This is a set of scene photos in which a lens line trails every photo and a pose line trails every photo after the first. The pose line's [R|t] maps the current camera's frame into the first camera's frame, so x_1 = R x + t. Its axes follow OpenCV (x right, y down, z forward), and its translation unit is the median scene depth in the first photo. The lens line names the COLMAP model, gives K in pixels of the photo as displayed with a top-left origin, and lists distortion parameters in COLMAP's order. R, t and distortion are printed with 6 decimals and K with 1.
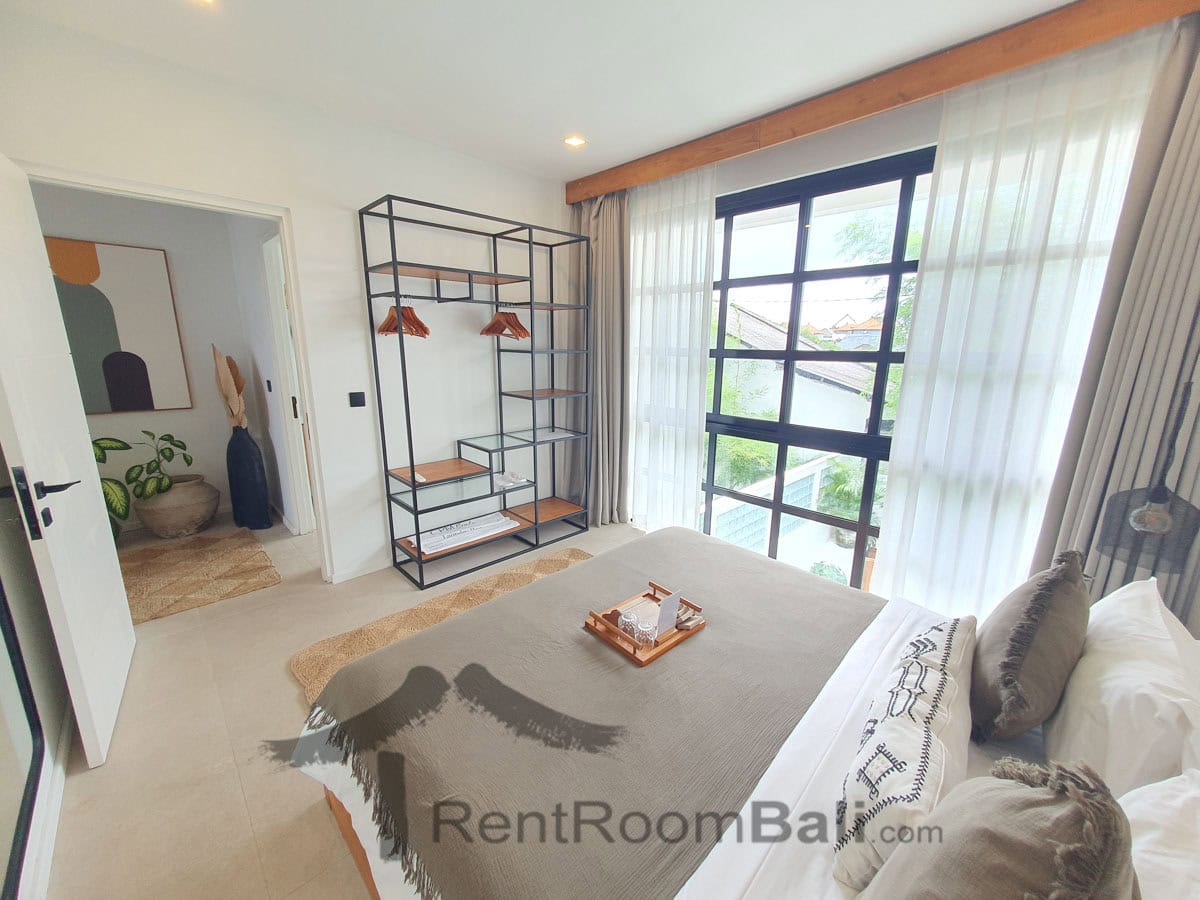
lens RADIAL K [[474.5, 0, 595.6], [0, 474.5, 450.0], [0, 0, 1]] dist [0.001797, 0.000259]
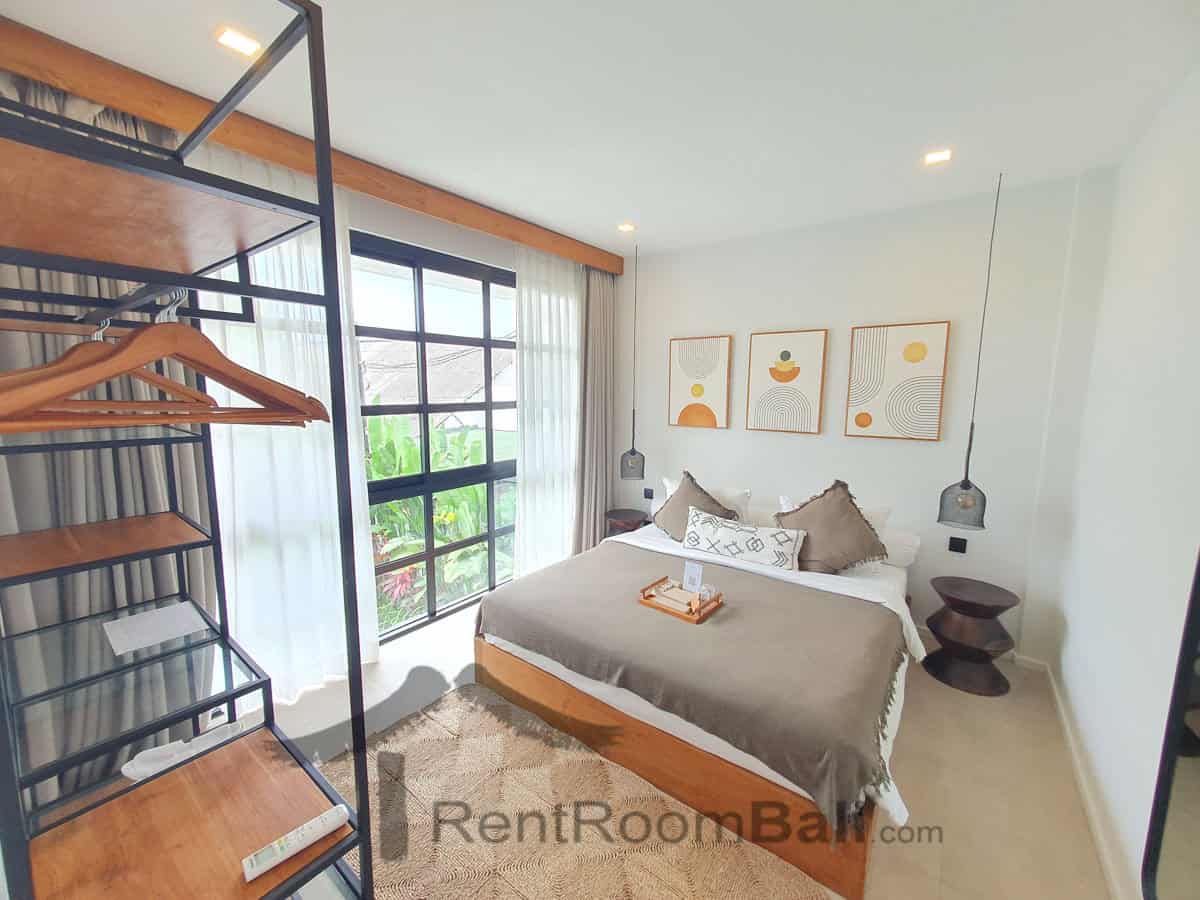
lens RADIAL K [[474.5, 0, 602.9], [0, 474.5, 445.7], [0, 0, 1]] dist [0.001797, 0.000259]
pose [[-0.155519, -0.114042, 0.981228, -0.793860], [0.228528, 0.962214, 0.148053, -0.214083], [-0.961035, 0.247263, -0.123580, 0.892575]]
